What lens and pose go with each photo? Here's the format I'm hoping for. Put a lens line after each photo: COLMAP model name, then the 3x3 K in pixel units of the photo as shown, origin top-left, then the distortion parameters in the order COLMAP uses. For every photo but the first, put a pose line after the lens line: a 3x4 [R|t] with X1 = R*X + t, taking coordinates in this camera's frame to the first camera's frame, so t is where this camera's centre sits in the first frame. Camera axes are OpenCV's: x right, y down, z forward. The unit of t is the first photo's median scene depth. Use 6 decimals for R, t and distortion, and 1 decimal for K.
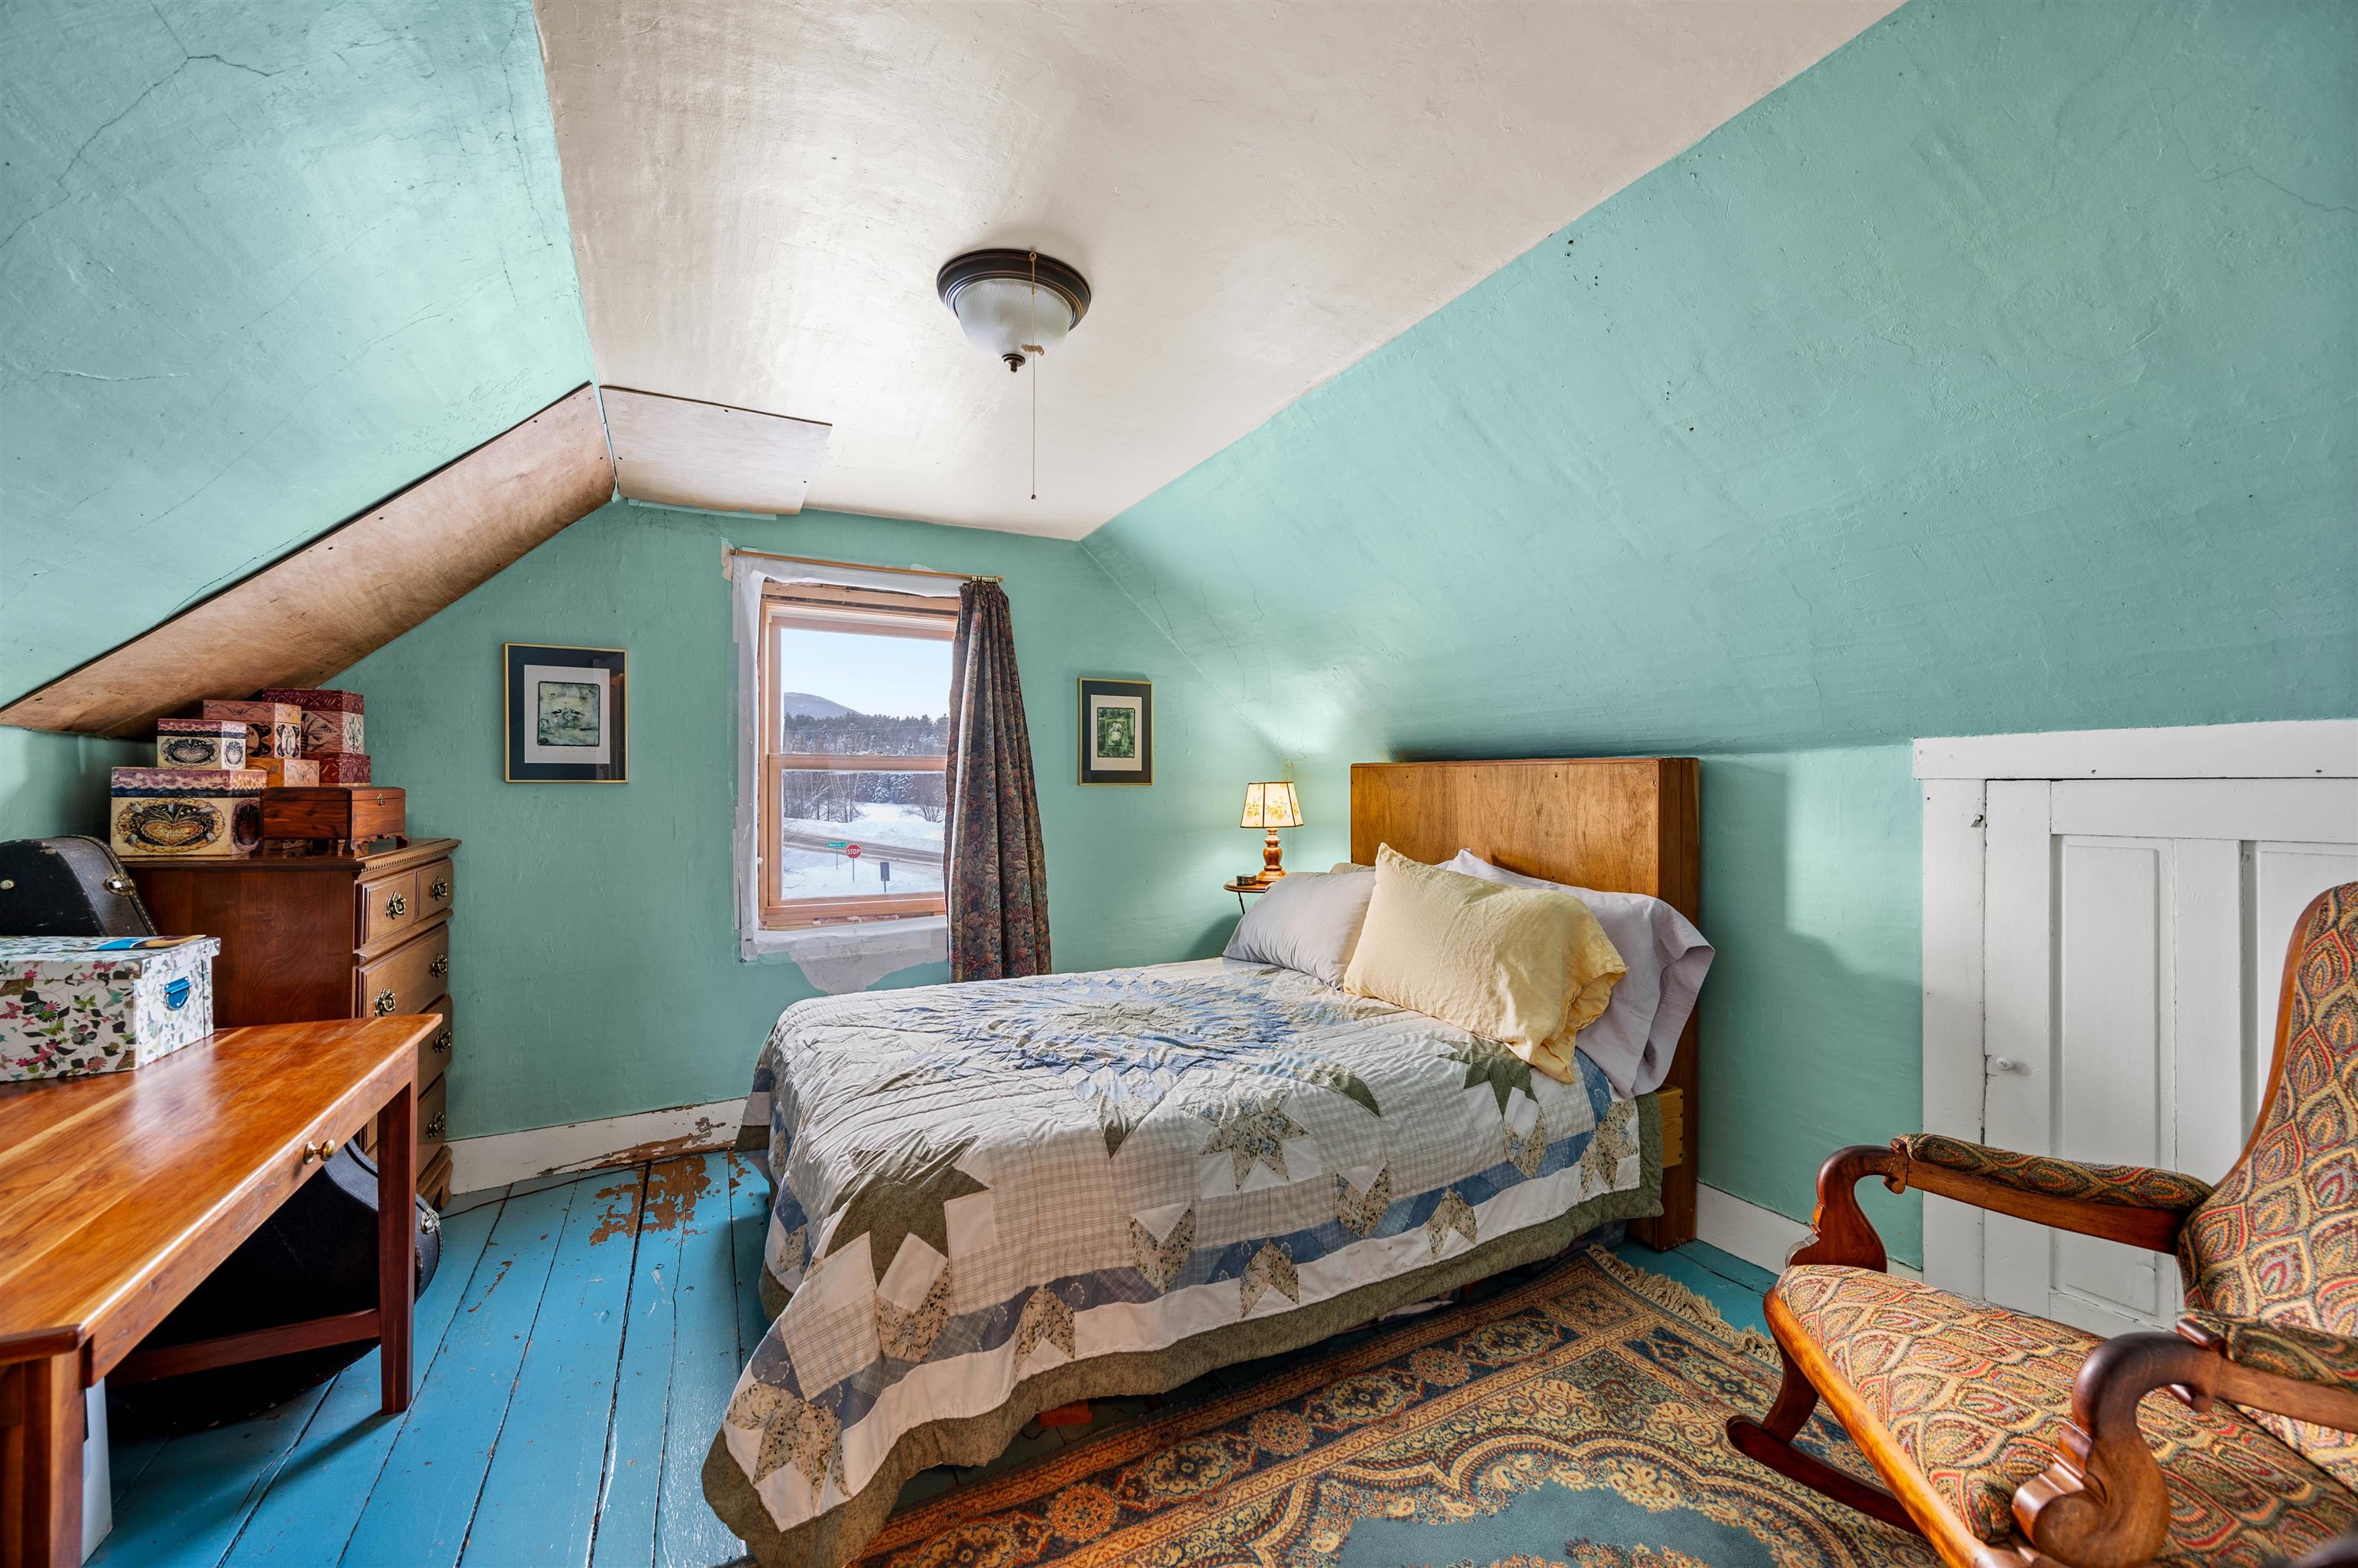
lens RADIAL K [[931.4, 0, 1180.4], [0, 931.4, 786.2], [0, 0, 1]] dist [-0.002440, 0.000102]
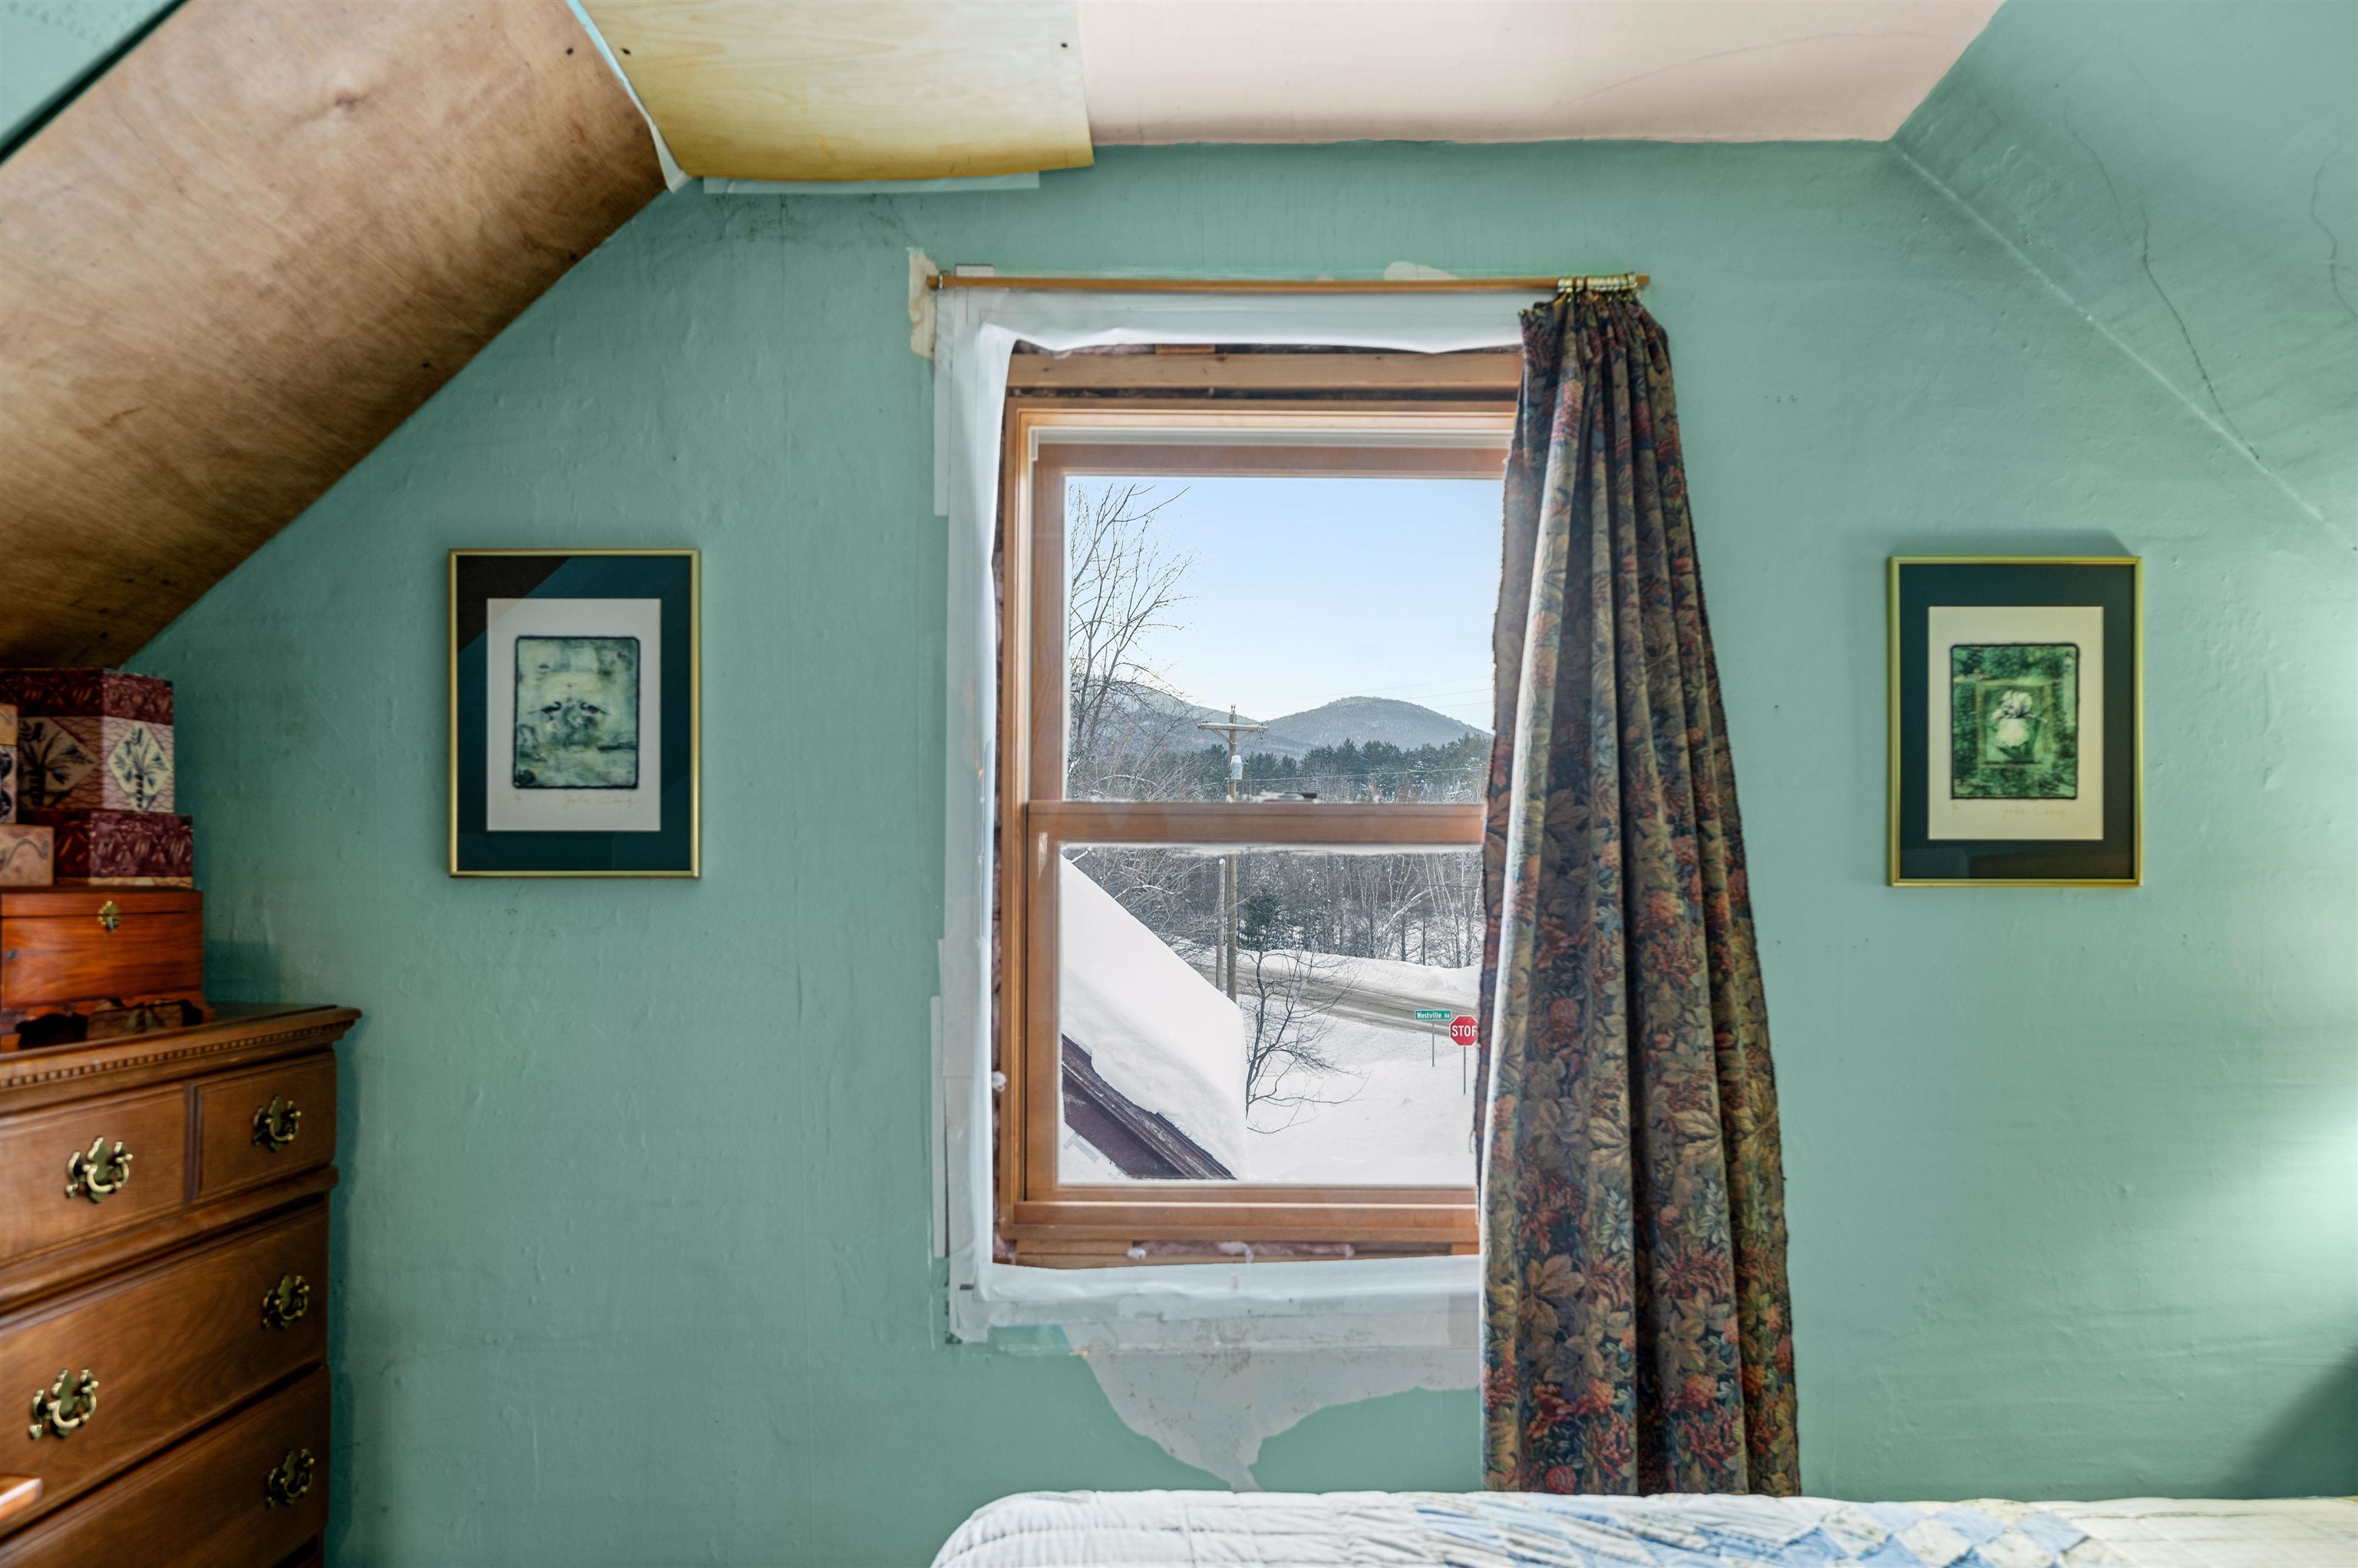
lens RADIAL K [[2051.5, 0, 1176.9], [0, 2051.5, 882.4], [0, 0, 1]] dist [-0.002093, -0.000971]
pose [[0.883543, 0.000224, -0.468351, 0.007702], [-0.002178, 0.999991, -0.003632, 0.001040], [0.468346, 0.004229, 0.883535, 0.270486]]
